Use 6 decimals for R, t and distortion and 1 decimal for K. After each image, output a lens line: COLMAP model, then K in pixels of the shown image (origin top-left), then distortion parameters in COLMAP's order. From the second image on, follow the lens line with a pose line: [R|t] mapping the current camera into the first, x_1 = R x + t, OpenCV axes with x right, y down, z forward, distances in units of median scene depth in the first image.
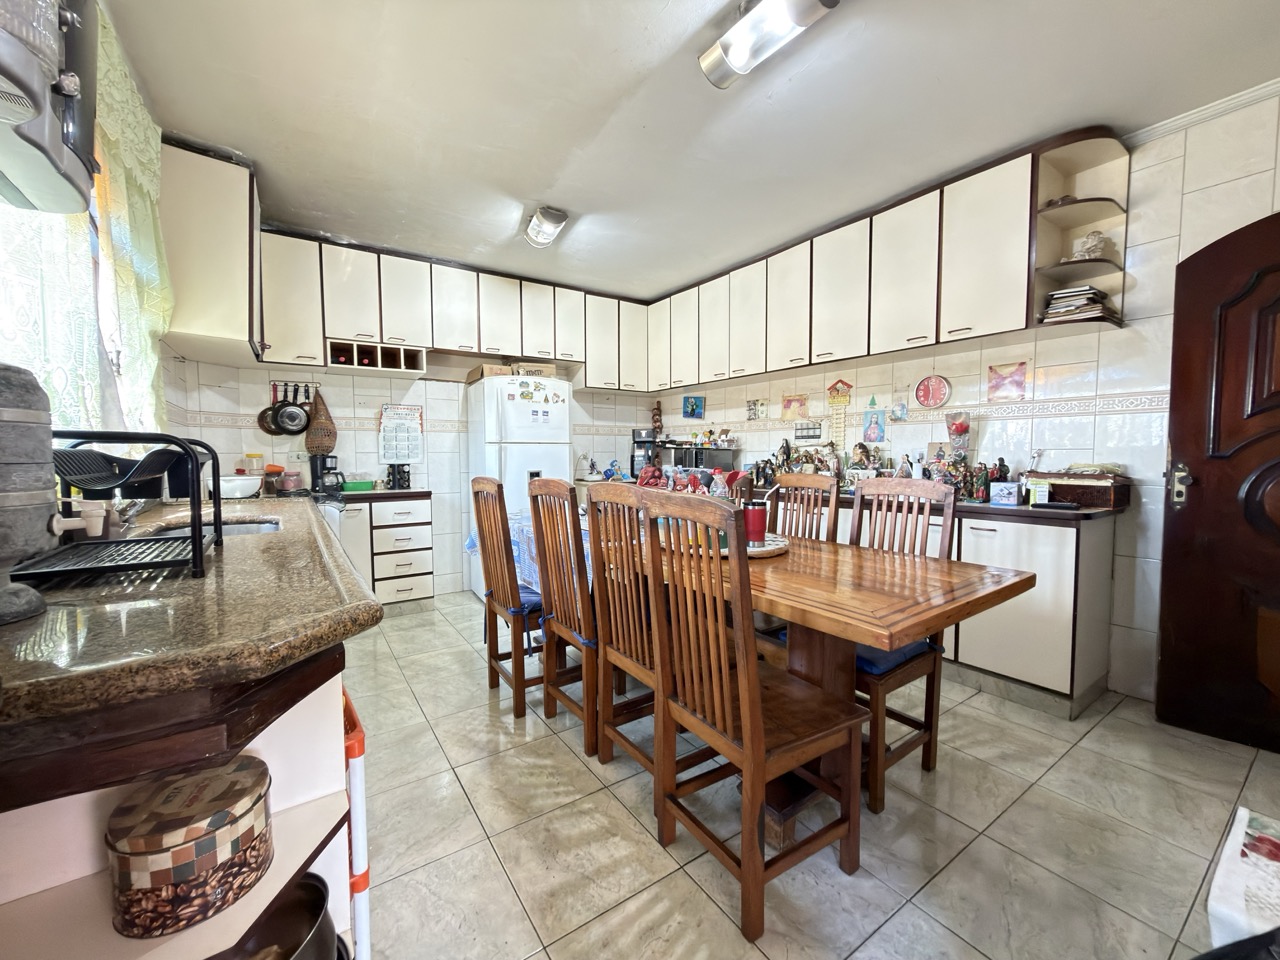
lens RADIAL K [[510.4, 0, 636.7], [0, 510.4, 480.1], [0, 0, 1]] dist [-0.000114, 0.000421]
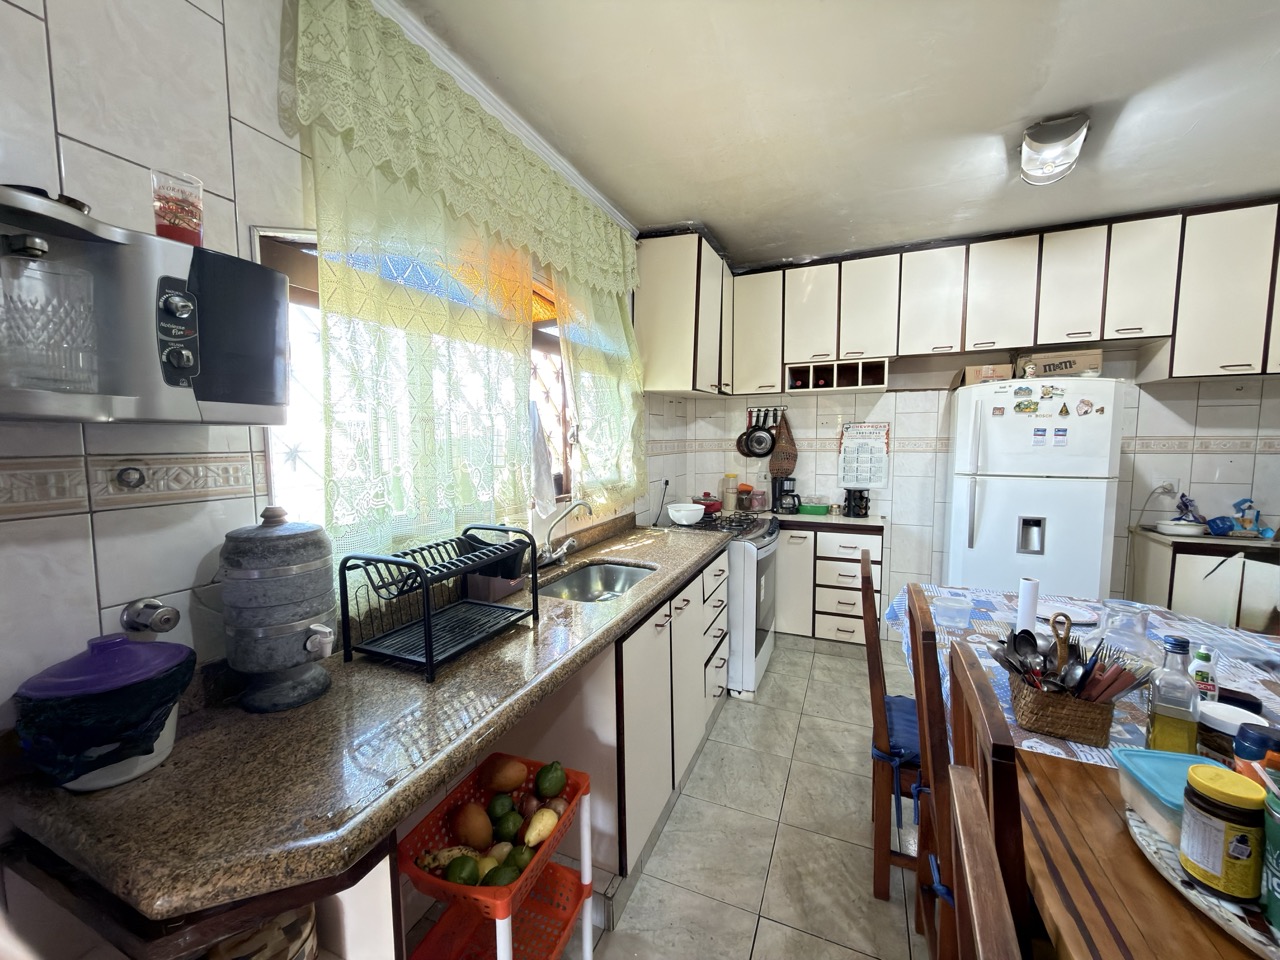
lens RADIAL K [[510.4, 0, 637.2], [0, 510.4, 481.1], [0, 0, 1]] dist [-0.000114, 0.000421]
pose [[0.537549, 0.073641, -0.840011, 0.090074], [-0.039300, 0.997285, 0.062279, -0.093049], [0.842316, -0.000466, 0.538984, 0.197656]]
